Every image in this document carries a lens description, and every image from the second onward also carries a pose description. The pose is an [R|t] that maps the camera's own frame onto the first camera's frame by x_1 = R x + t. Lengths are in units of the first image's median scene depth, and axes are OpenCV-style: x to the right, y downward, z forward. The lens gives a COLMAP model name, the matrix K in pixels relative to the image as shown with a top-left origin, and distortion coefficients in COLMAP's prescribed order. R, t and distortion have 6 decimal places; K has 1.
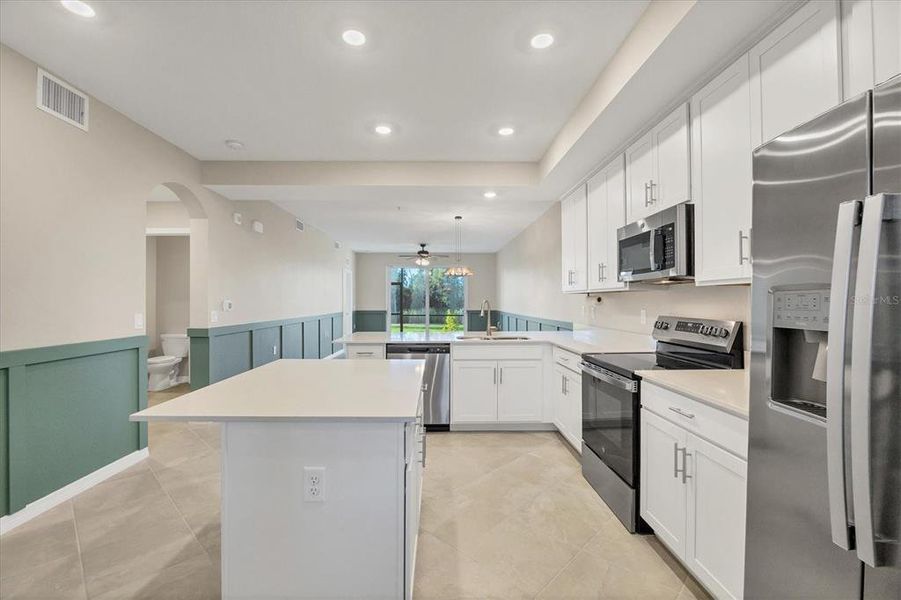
lens RADIAL K [[353.8, 0, 443.1], [0, 353.8, 299.8], [0, 0, 1]] dist [-0.002245, -0.000405]
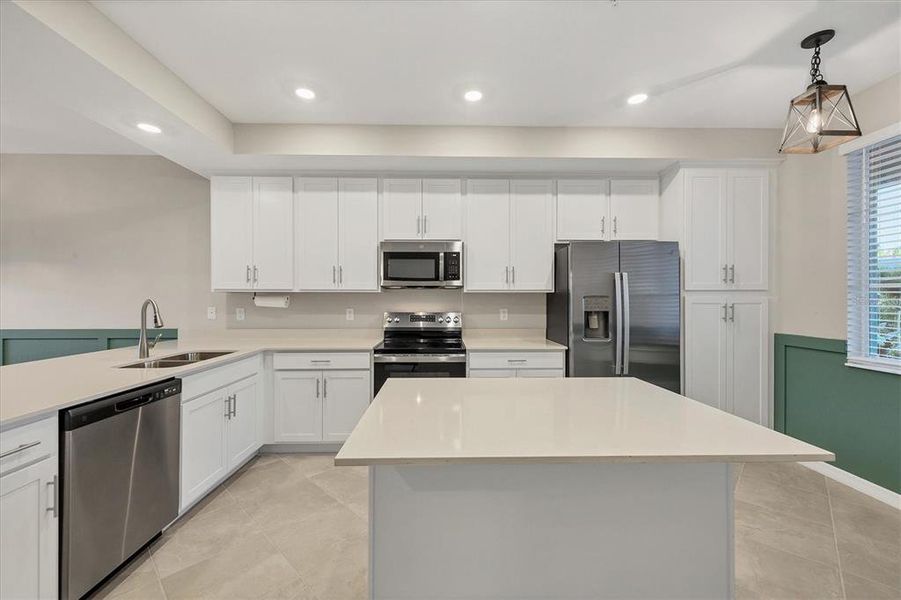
lens RADIAL K [[353.8, 0, 444.9], [0, 353.8, 300.3], [0, 0, 1]] dist [-0.002245, -0.000405]
pose [[0.060891, -0.001169, 0.998144, -0.570854], [-0.005213, 0.999985, 0.001489, -0.001812], [-0.998131, -0.005294, 0.060884, 0.582543]]
